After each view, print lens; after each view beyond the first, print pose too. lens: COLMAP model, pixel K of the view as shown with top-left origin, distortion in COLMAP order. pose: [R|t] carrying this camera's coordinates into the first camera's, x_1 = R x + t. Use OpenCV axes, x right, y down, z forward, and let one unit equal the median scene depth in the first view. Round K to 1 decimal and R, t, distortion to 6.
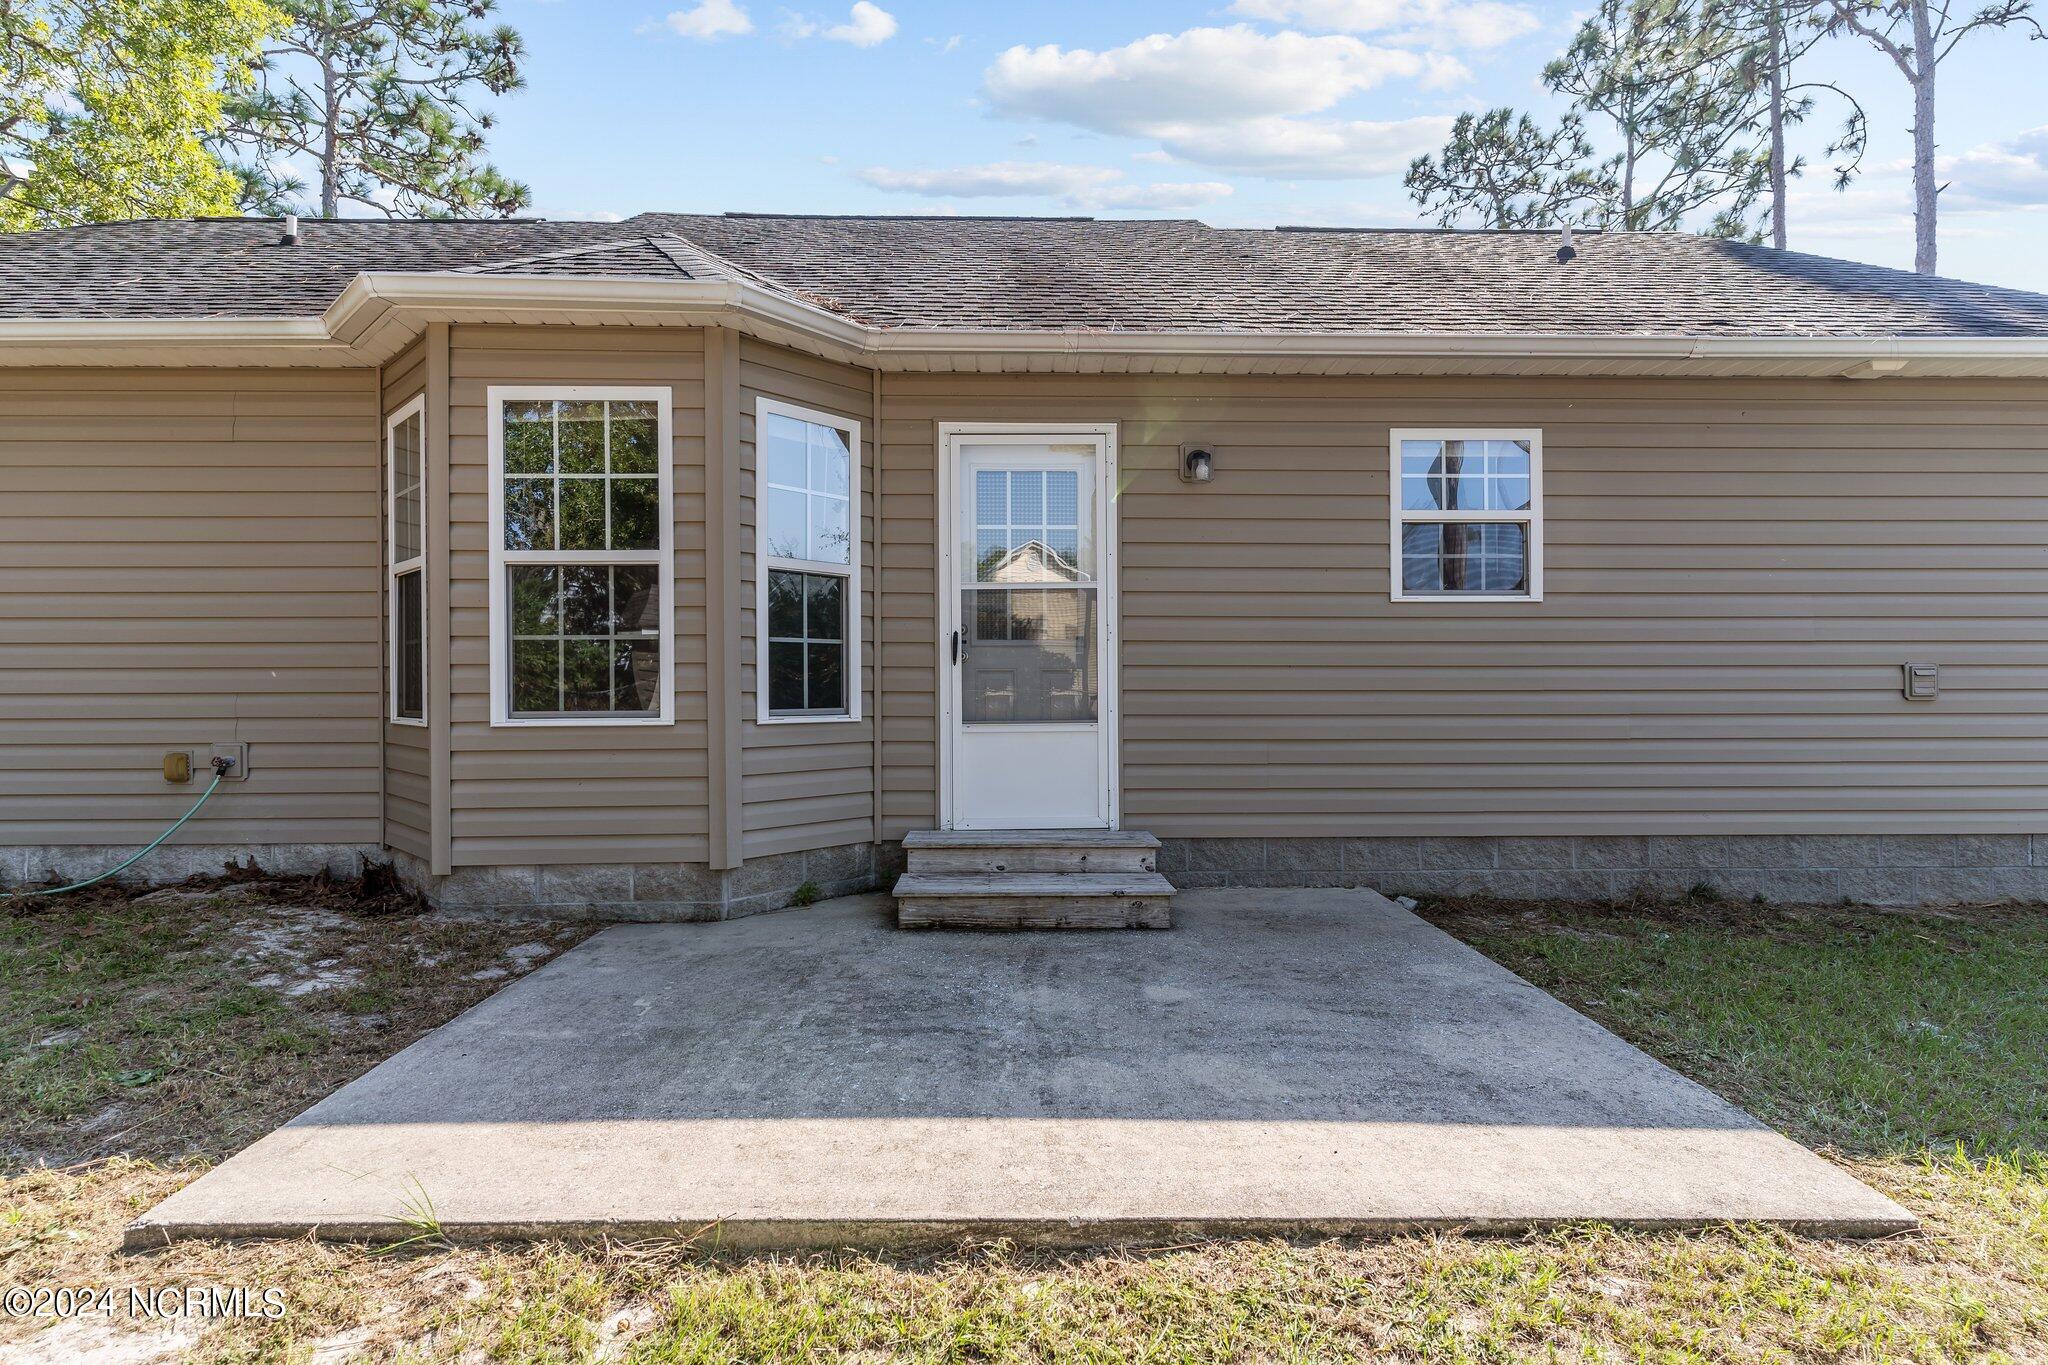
lens RADIAL K [[983.0, 0, 1022.2], [0, 983.0, 691.2], [0, 0, 1]] dist [0.005996, 0.001043]
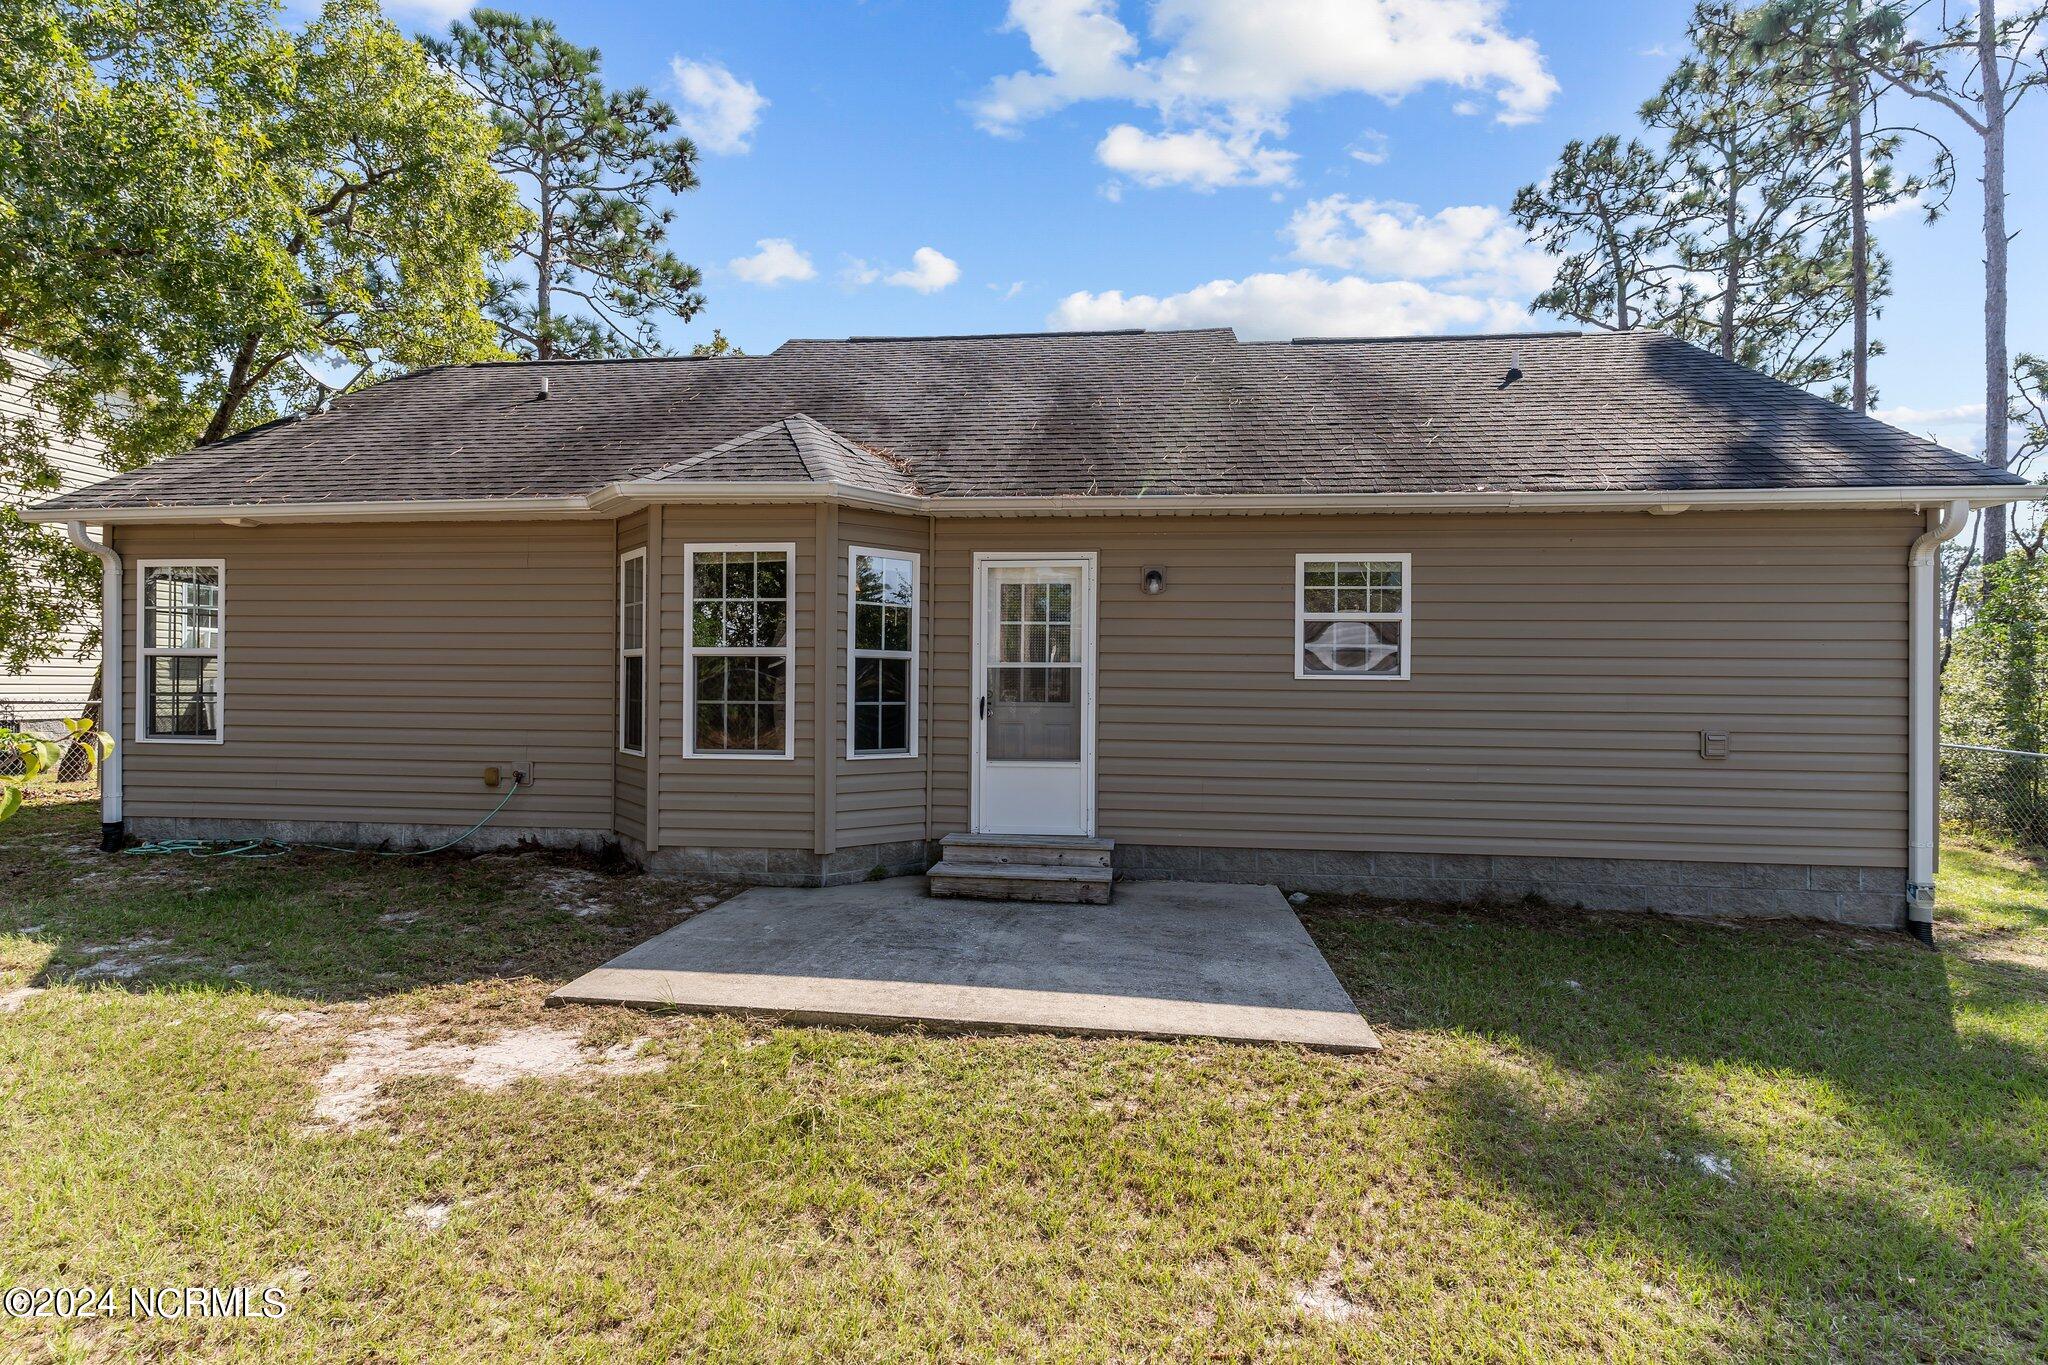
lens RADIAL K [[983.0, 0, 1018.5], [0, 983.0, 685.0], [0, 0, 1]] dist [0.005996, 0.001043]
pose [[0.990251, 0.012618, -0.138724, 0.185555], [-0.013852, 0.999873, -0.007934, -0.067067], [0.138606, 0.009778, 0.990299, -0.429824]]
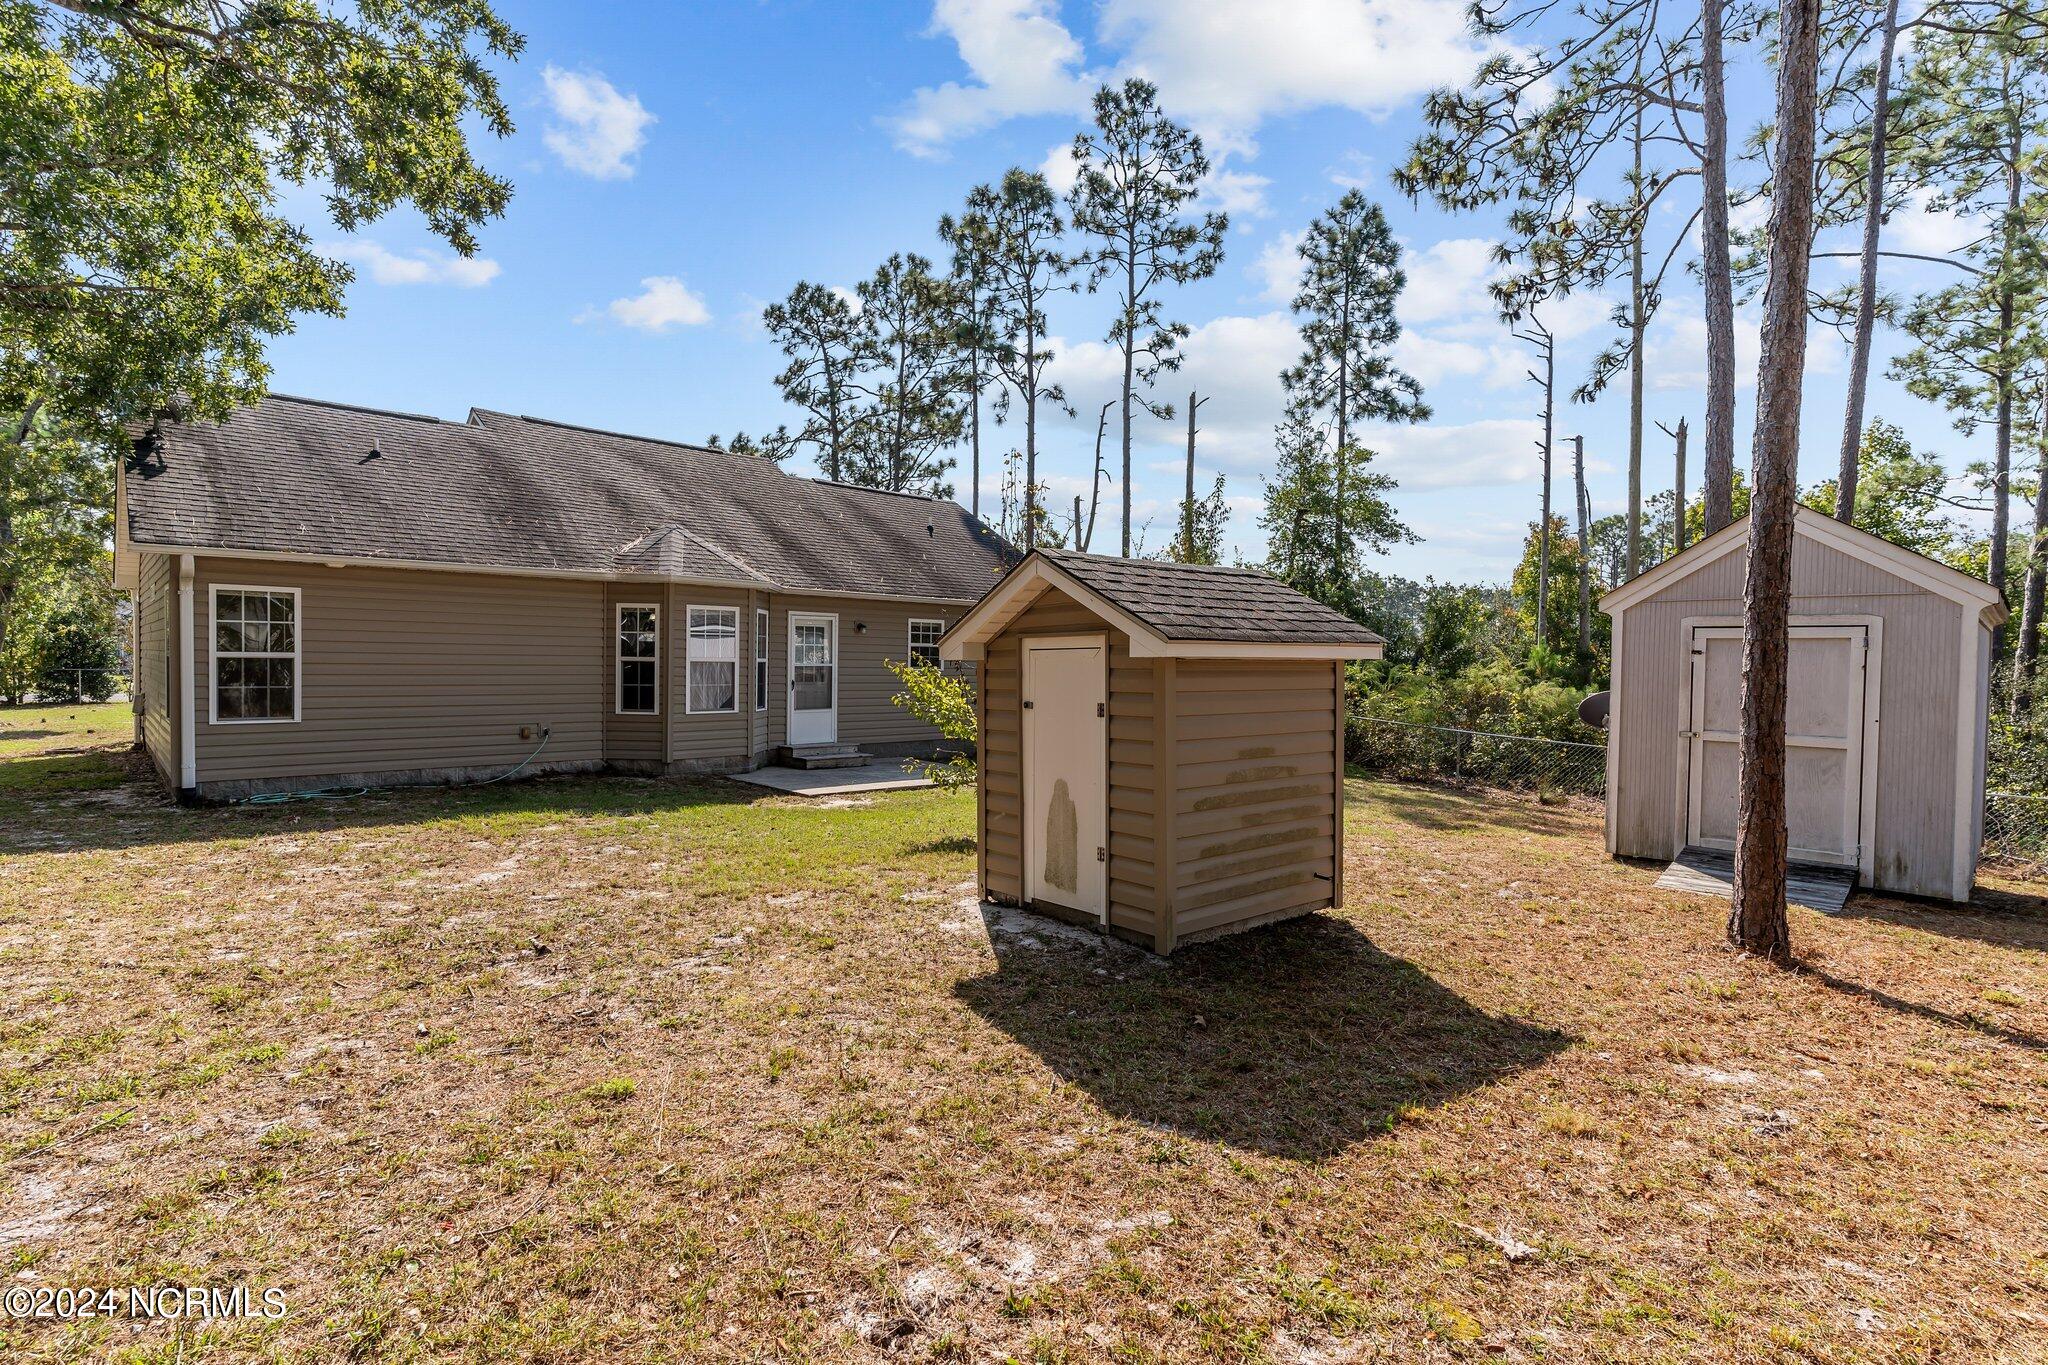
lens RADIAL K [[983.0, 0, 1008.7], [0, 983.0, 676.8], [0, 0, 1]] dist [0.005996, 0.001043]
pose [[0.754902, 0.001280, 0.655837, -1.579223], [-0.011609, 0.999867, 0.011412, -0.113331], [-0.655735, -0.016229, 0.754817, -1.764312]]
